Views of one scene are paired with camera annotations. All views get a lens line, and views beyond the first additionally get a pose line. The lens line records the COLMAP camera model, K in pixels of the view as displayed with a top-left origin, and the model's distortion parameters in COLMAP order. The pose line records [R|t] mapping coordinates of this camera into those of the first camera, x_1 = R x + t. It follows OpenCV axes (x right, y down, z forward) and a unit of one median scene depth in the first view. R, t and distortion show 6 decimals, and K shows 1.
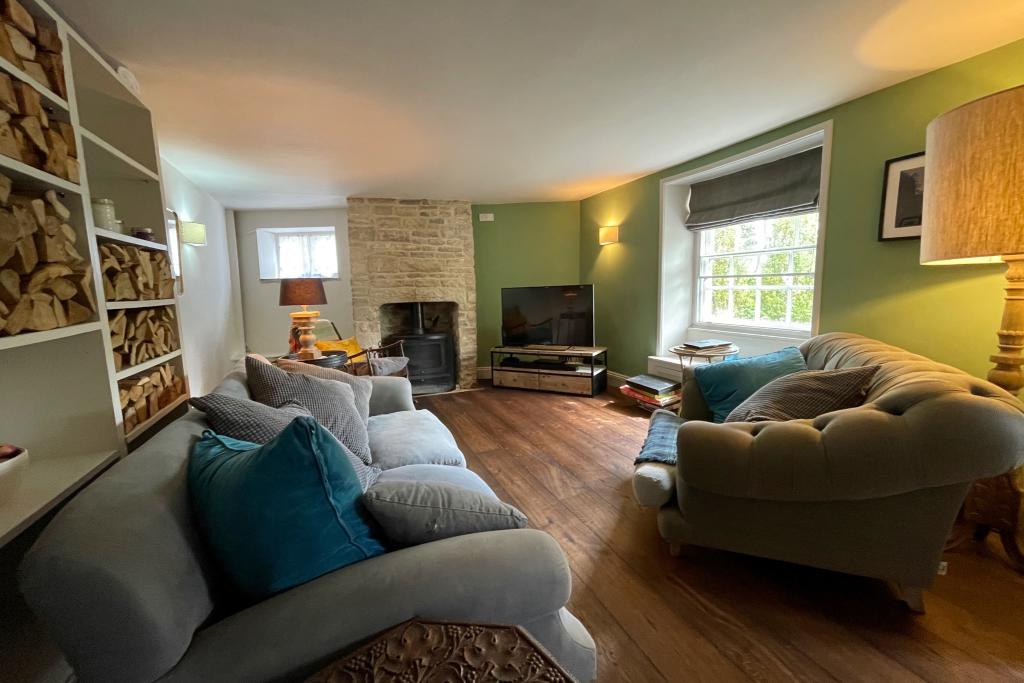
lens RADIAL K [[421.2, 0, 507.3], [0, 421.2, 339.7], [0, 0, 1]] dist [0.000419, -0.000212]
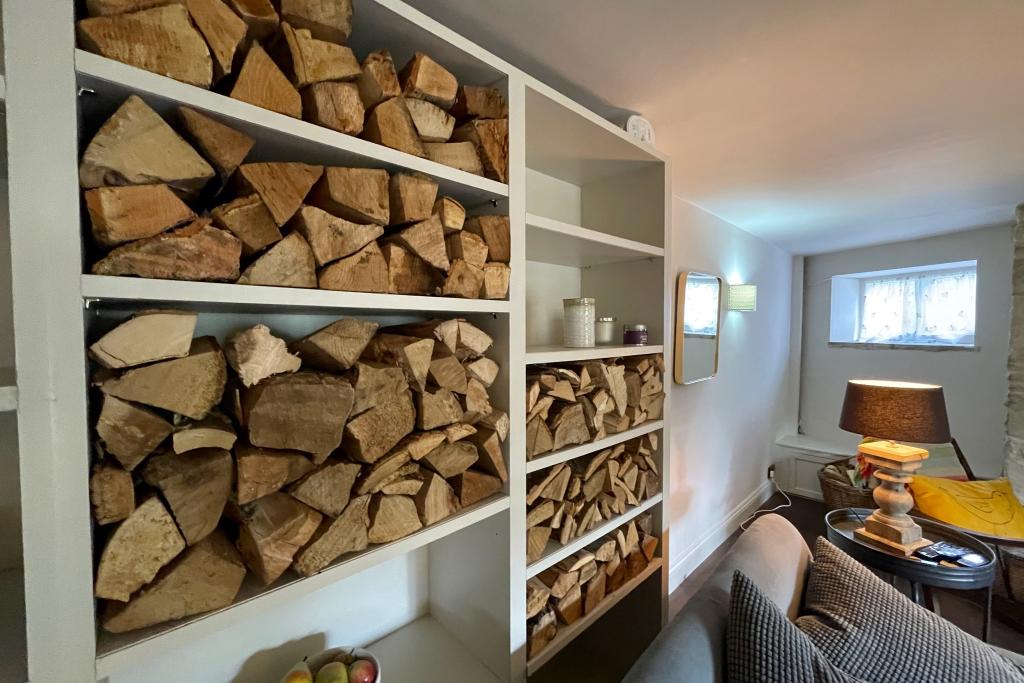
lens RADIAL K [[421.2, 0, 507.3], [0, 421.2, 339.7], [0, 0, 1]] dist [0.000419, -0.000212]
pose [[0.362748, 0.050840, -0.930499, -0.244854], [-0.127109, 0.991878, 0.004642, -0.199764], [0.923178, 0.116591, 0.366264, 0.494688]]
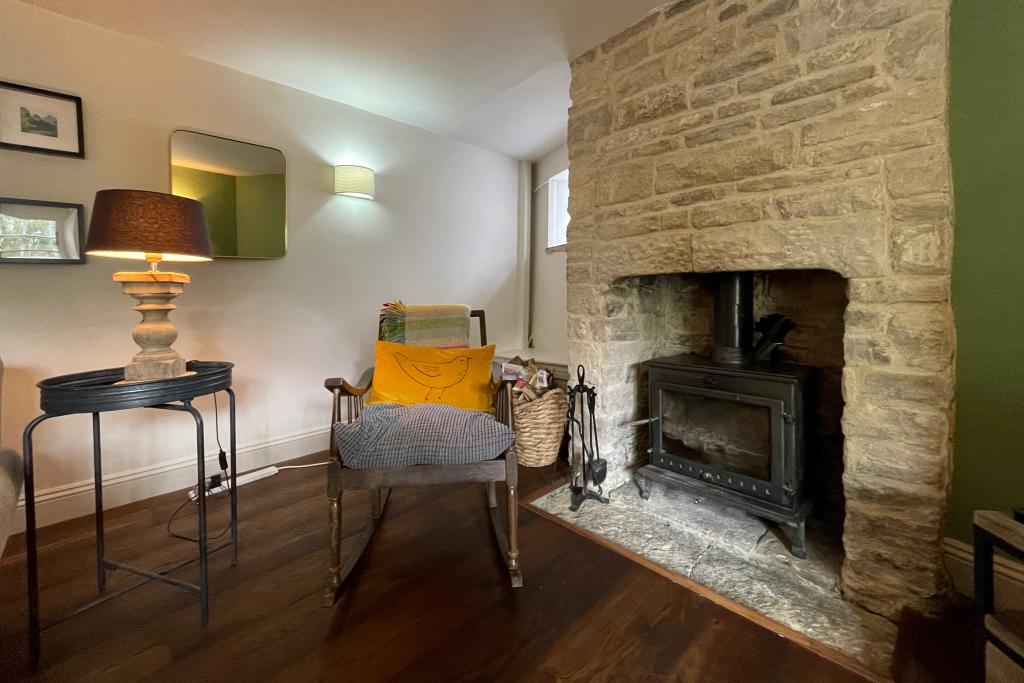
lens RADIAL K [[421.4, 0, 511.8], [0, 421.4, 296.1], [0, 0, 1]] dist [-0.000121, -0.000001]
pose [[0.358442, 0.023401, -0.933259, 0.137060], [-0.105371, 0.994312, -0.015538, -0.109182], [0.927586, 0.103908, 0.358869, 1.691429]]
